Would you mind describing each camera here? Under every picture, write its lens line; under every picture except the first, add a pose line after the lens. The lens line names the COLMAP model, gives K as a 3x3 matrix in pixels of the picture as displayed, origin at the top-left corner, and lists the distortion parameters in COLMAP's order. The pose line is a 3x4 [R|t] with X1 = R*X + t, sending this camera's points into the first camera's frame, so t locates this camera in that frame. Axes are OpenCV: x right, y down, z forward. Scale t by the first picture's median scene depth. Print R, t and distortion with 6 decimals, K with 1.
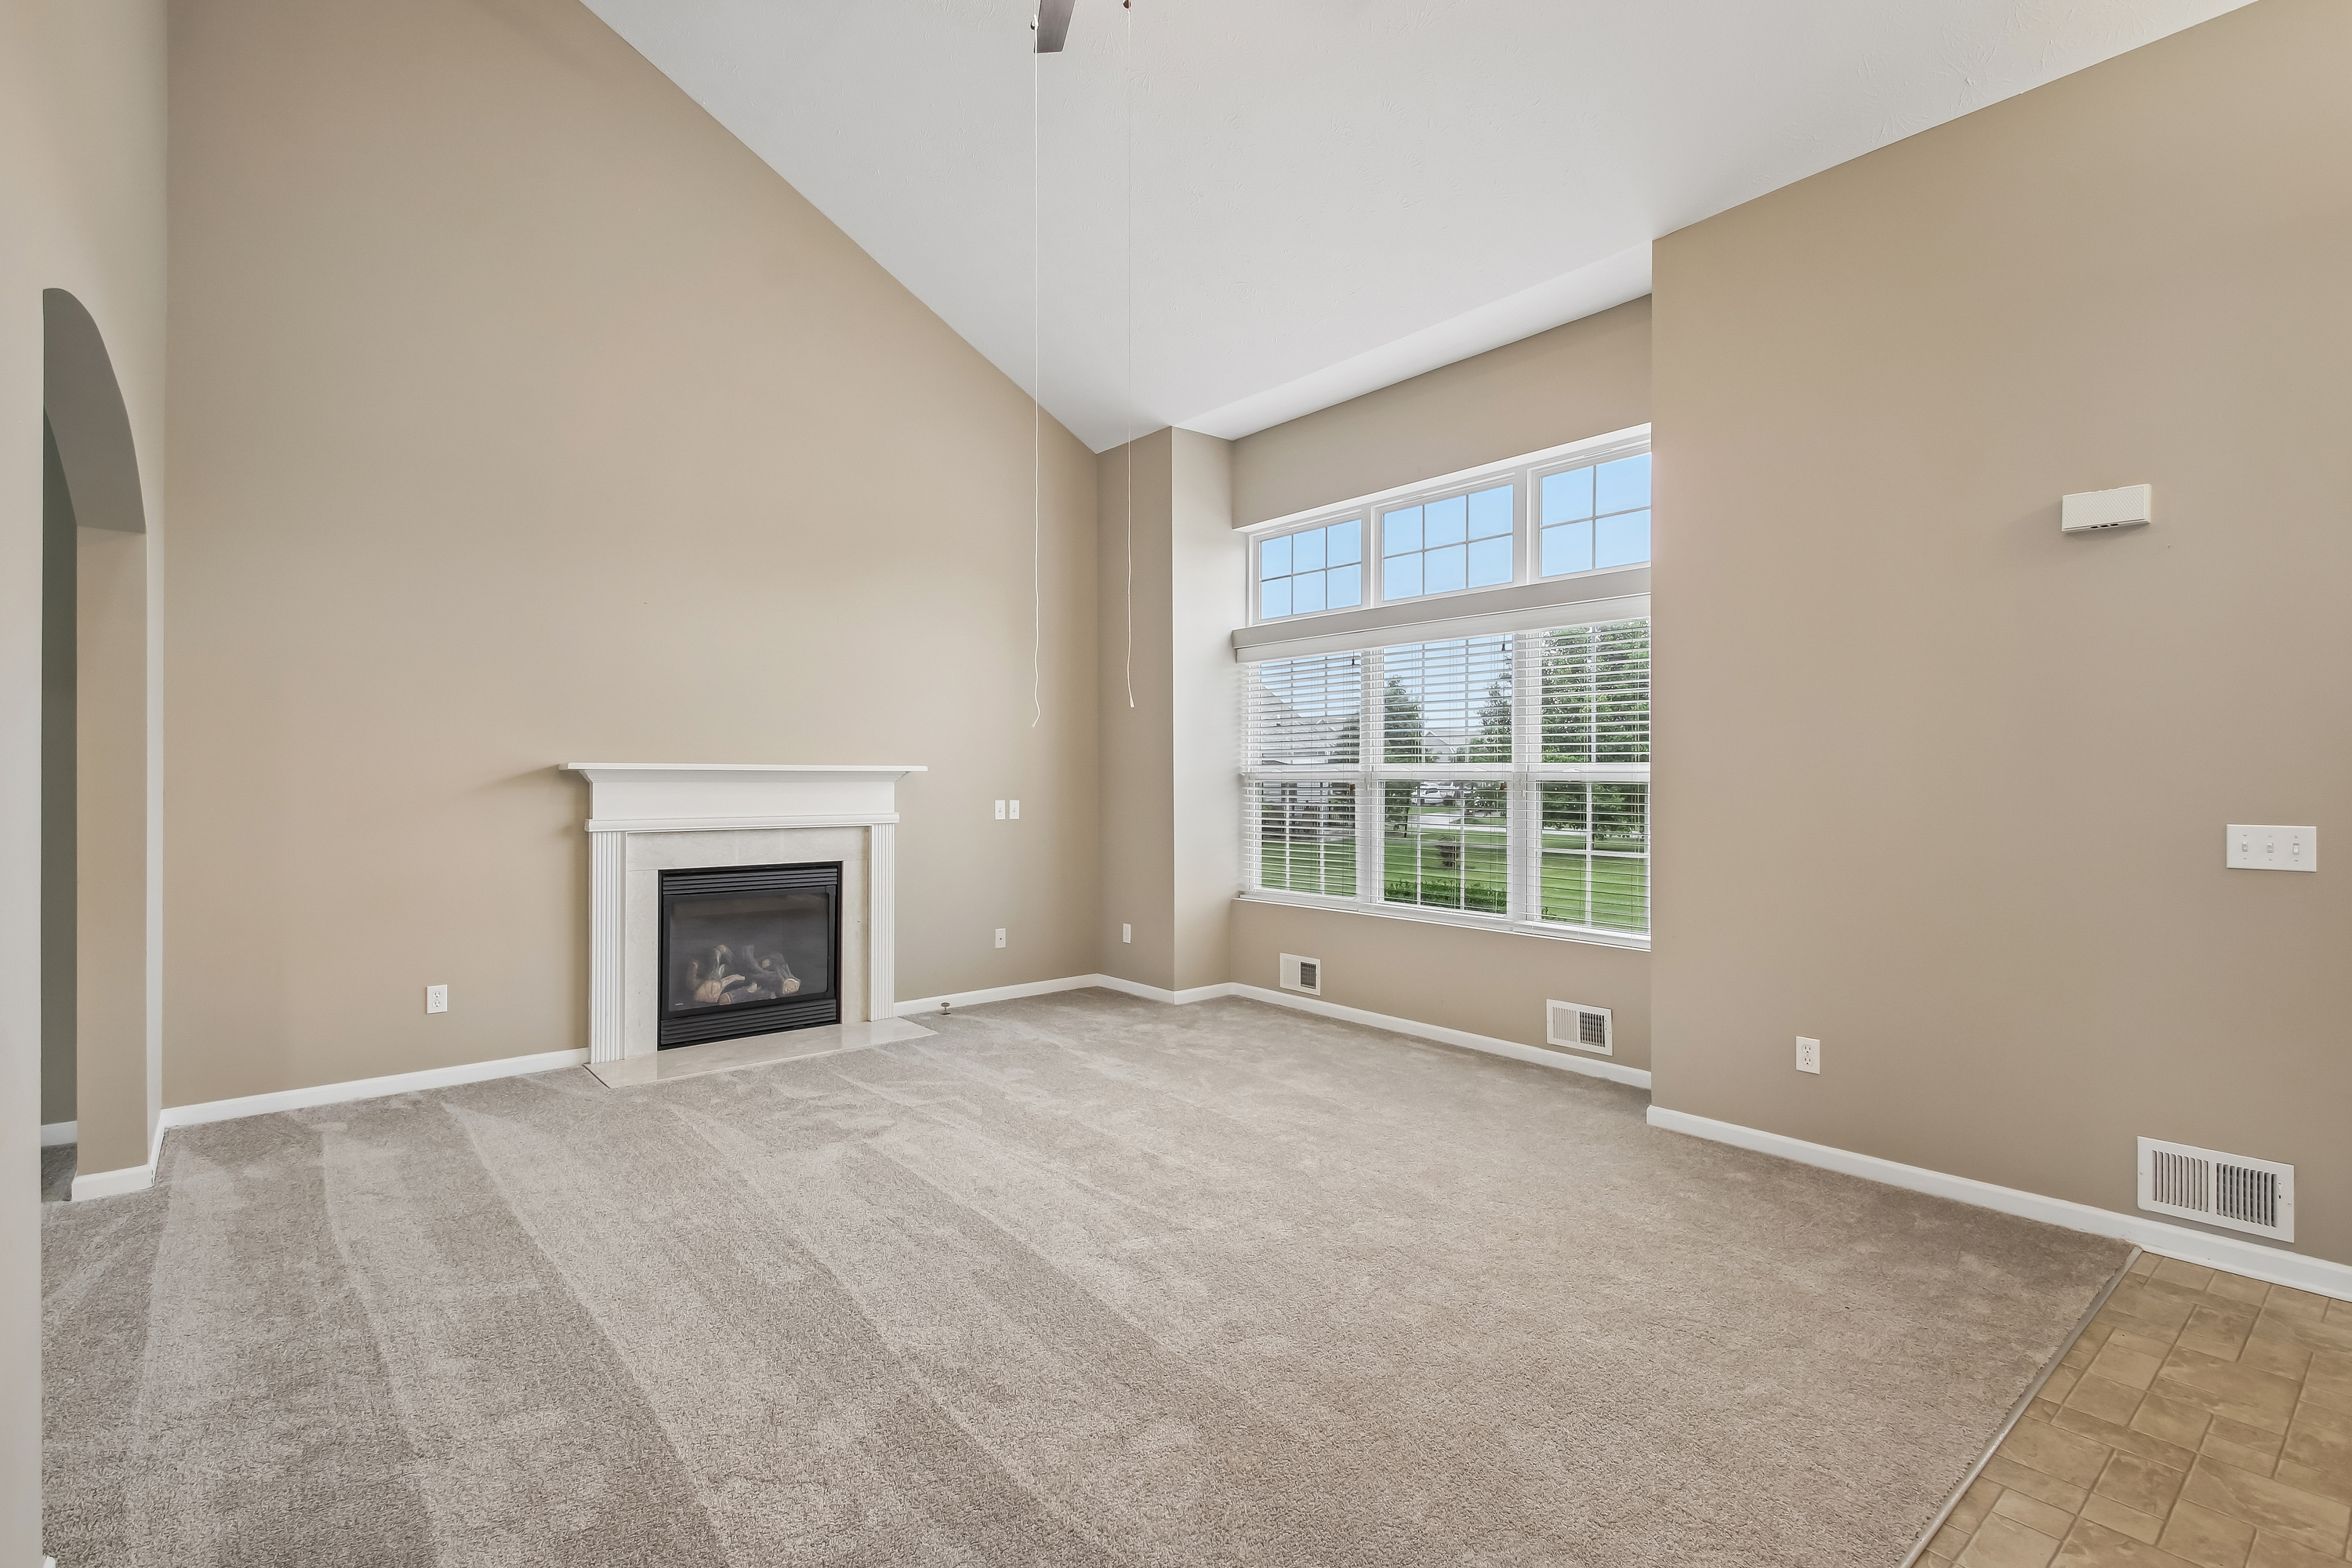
lens RADIAL K [[1085.3, 0, 1125.5], [0, 1085.3, 767.9], [0, 0, 1]] dist [0.031692, -0.017847]
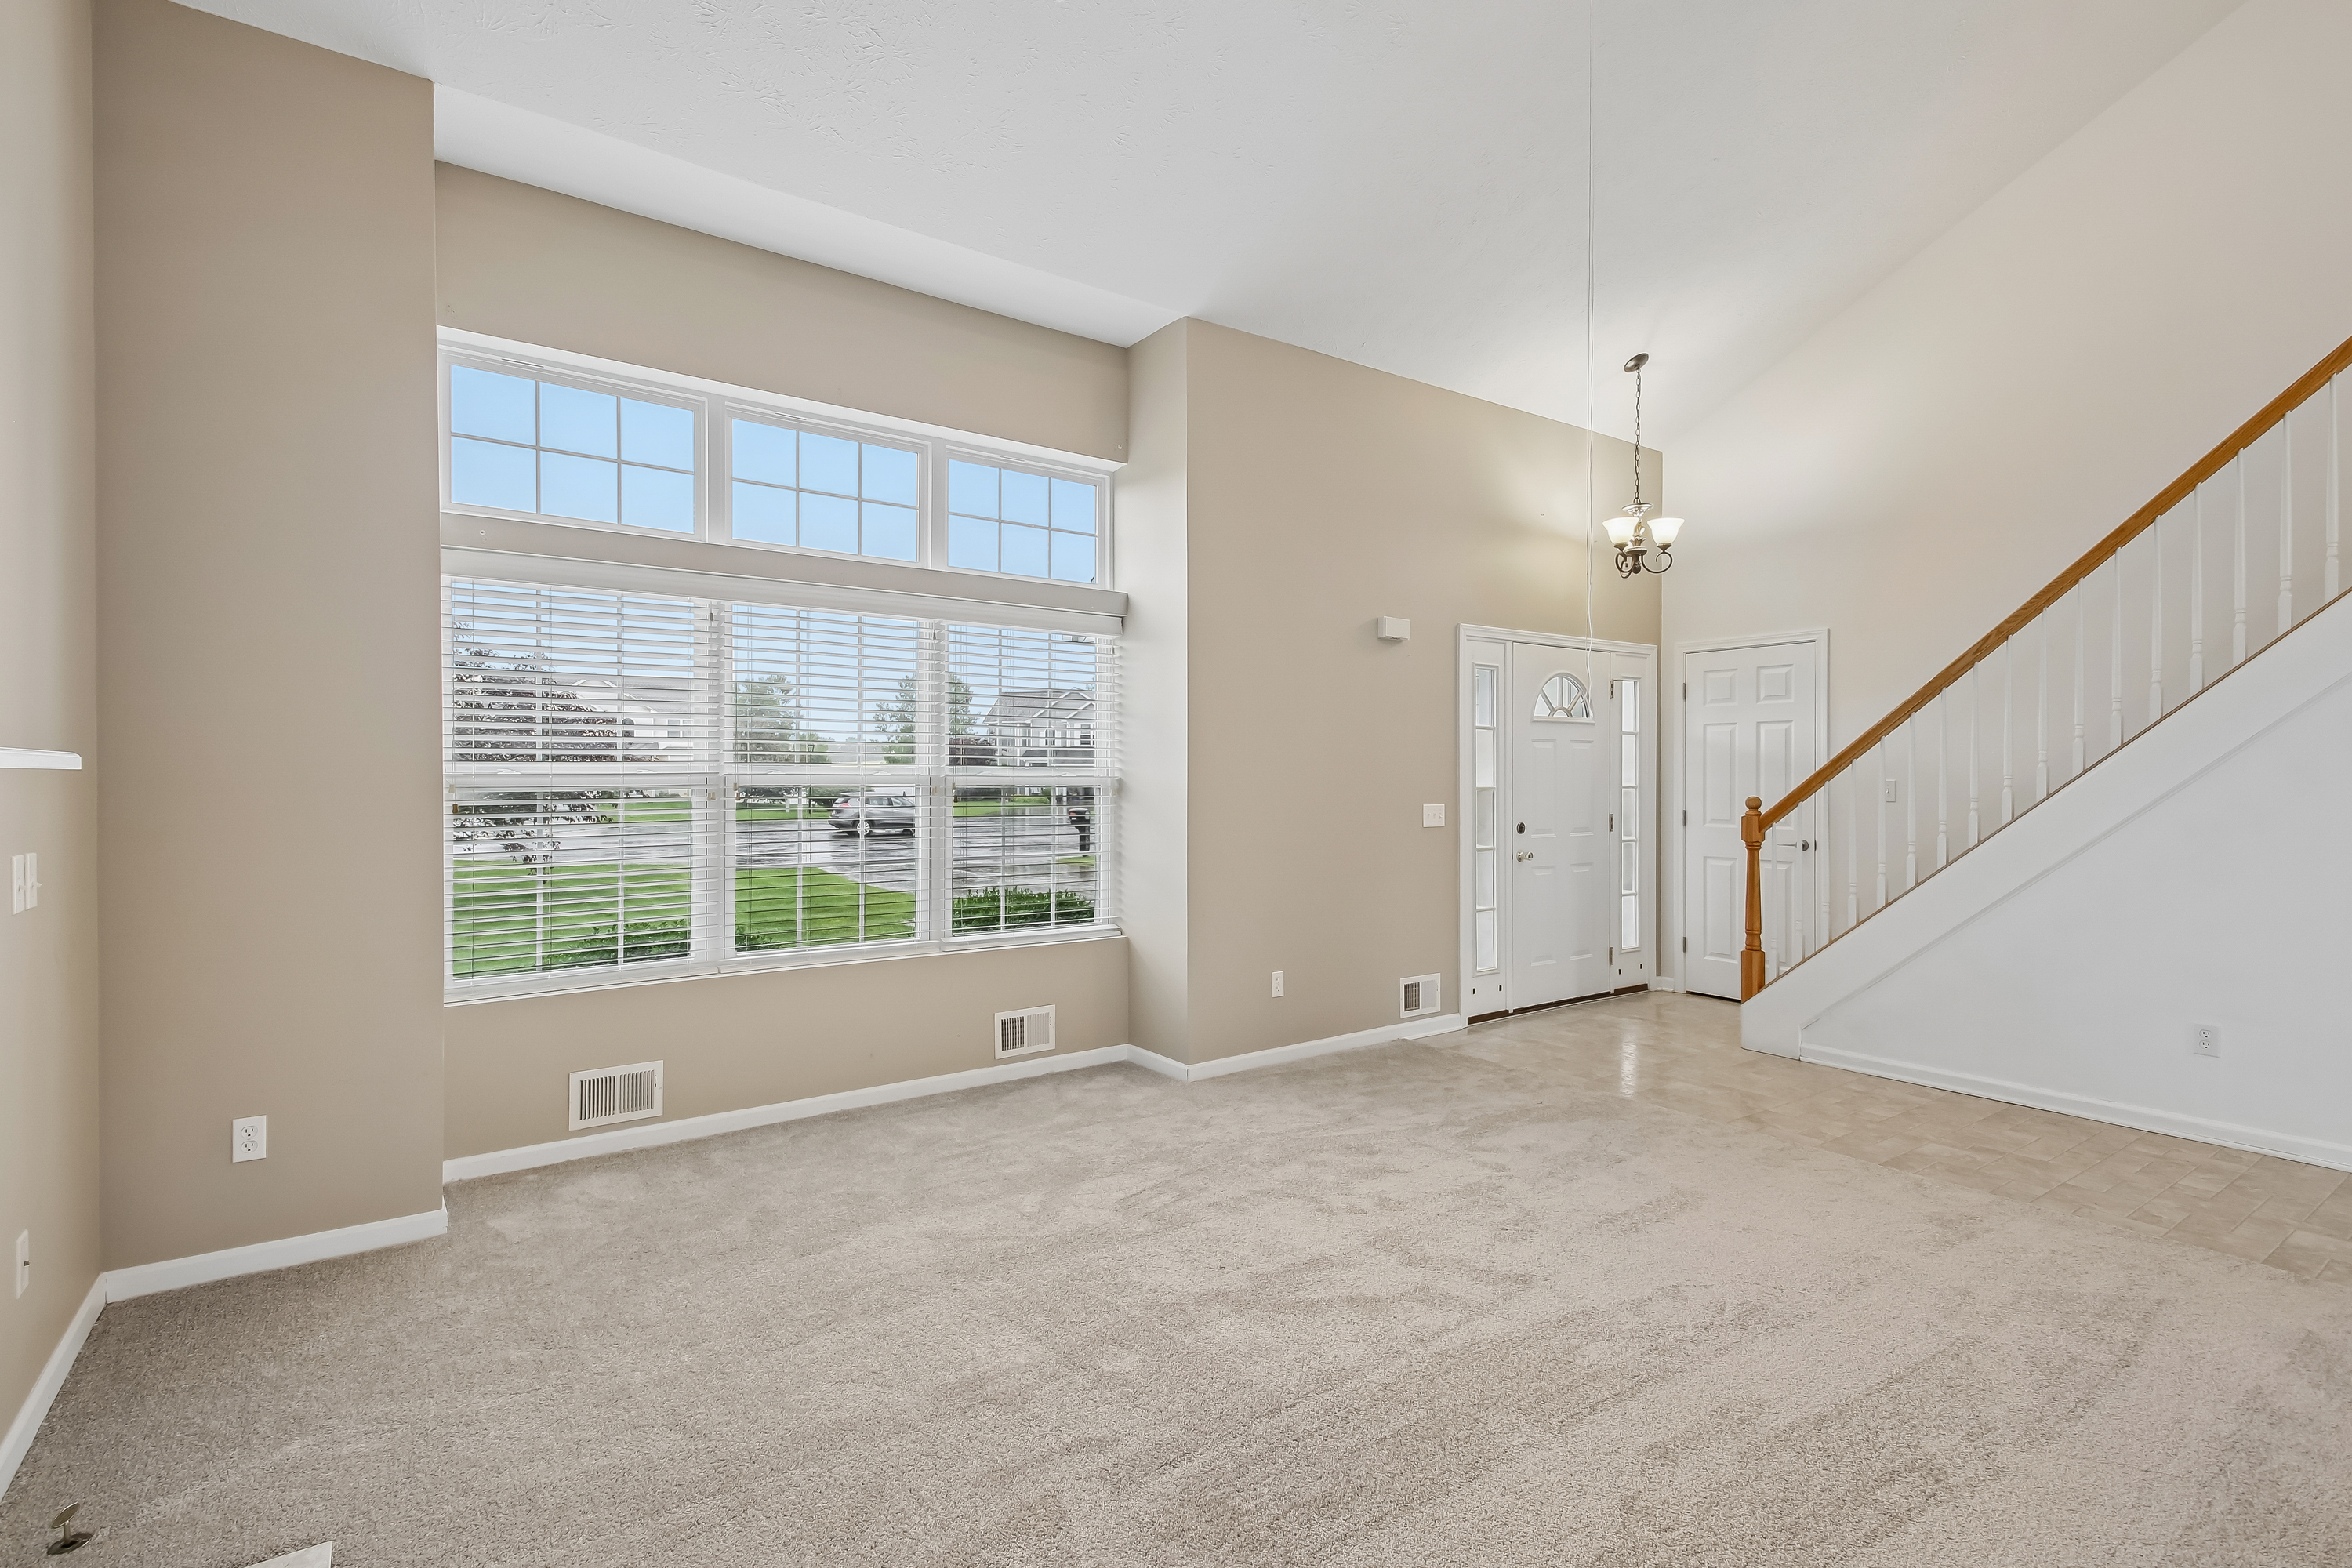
lens RADIAL K [[1087.4, 0, 1130.0], [0, 1087.4, 772.6], [0, 0, 1]] dist [0.028807, -0.015243]
pose [[0.081395, -0.004206, 0.996673, -0.564119], [-0.010612, 0.999931, 0.005086, -0.005124], [-0.996625, -0.010991, 0.081345, 0.814953]]
